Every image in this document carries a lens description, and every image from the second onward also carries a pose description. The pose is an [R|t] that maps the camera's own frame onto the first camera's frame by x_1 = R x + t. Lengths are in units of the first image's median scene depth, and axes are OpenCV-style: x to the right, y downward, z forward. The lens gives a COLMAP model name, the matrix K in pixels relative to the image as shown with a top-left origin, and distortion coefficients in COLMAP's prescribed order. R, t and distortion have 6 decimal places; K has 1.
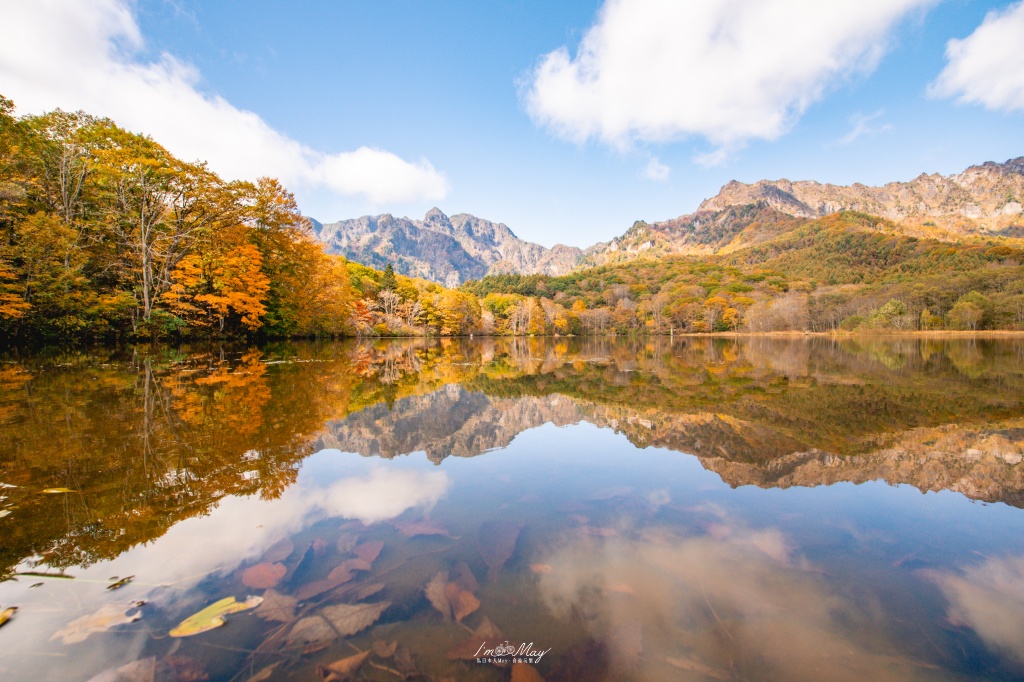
lens RADIAL K [[449.4, 0, 505.0], [0, 449.4, 340.2], [0, 0, 1]] dist [0.003052, -0.004143]
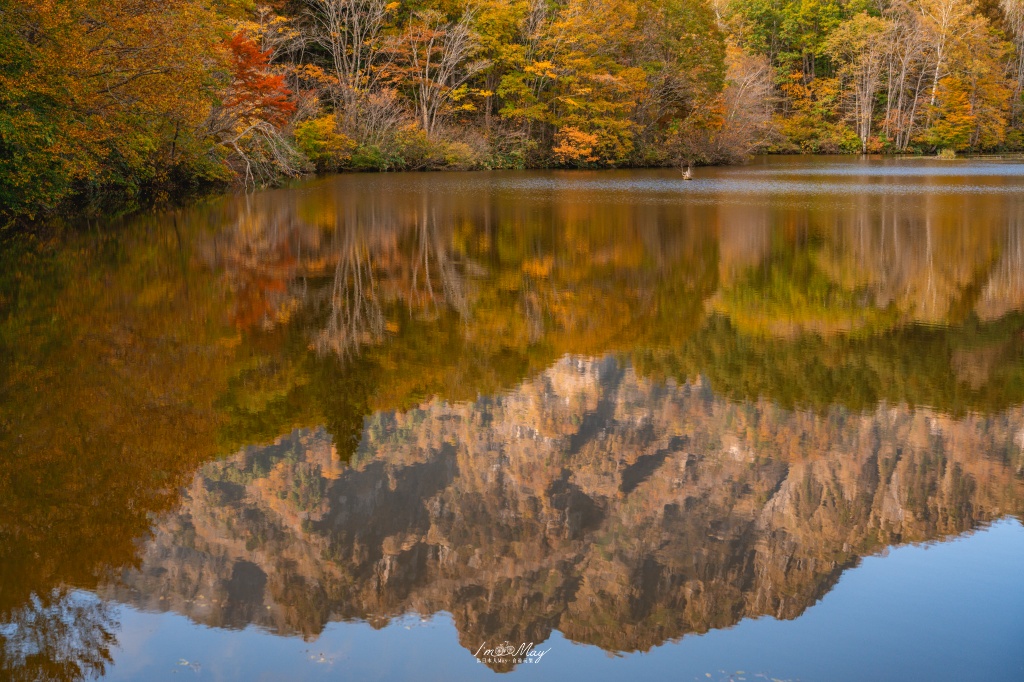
lens RADIAL K [[1941.7, 0, 508.2], [0, 1941.7, 333.8], [0, 0, 1]] dist [0.495656, 0.000000]
pose [[0.988681, 0.031361, -0.146717, -0.006011], [-0.017184, 0.995144, 0.096915, -0.012326], [0.149044, -0.093297, 0.984419, -0.025745]]
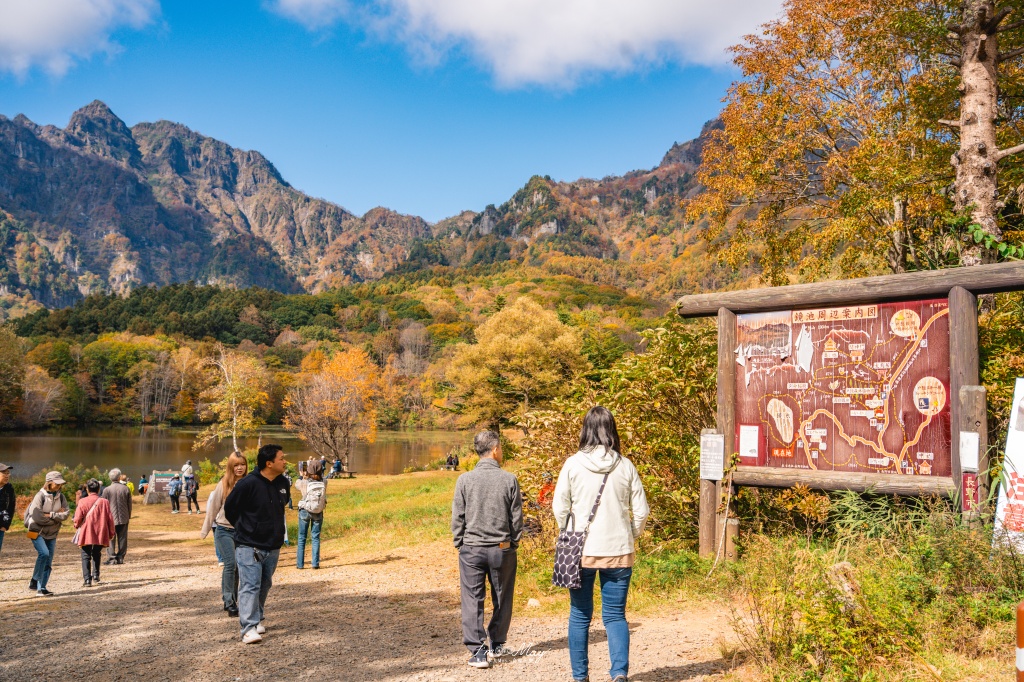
lens RADIAL K [[1025.8, 0, 515.2], [0, 1025.8, 334.7], [0, 0, 1]] dist [-0.020513, 0.000000]
pose [[0.972728, 0.051551, 0.226148, 0.153527], [-0.033496, 0.995989, -0.082964, -0.025840], [-0.229518, 0.073126, 0.970554, -0.183099]]
